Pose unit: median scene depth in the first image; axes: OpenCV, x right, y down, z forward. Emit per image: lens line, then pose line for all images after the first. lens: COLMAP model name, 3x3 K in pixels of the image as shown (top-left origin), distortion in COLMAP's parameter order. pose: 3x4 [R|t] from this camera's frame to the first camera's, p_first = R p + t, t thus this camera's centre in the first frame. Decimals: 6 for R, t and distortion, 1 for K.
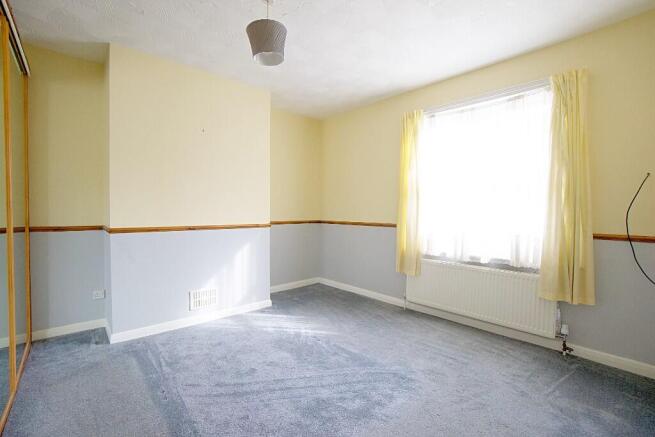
lens RADIAL K [[289.7, 0, 326.7], [0, 289.7, 215.5], [0, 0, 1]] dist [-0.055604, 0.022712]
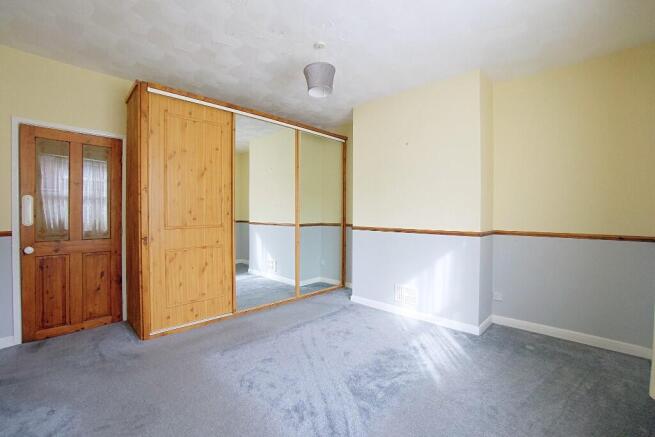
lens RADIAL K [[289.7, 0, 326.7], [0, 289.7, 215.5], [0, 0, 1]] dist [-0.055604, 0.022712]
pose [[0.061062, 0.001863, -0.998132, 0.698528], [-0.023361, 0.999727, 0.000437, -0.011719], [0.997861, 0.023290, 0.061089, 0.641031]]
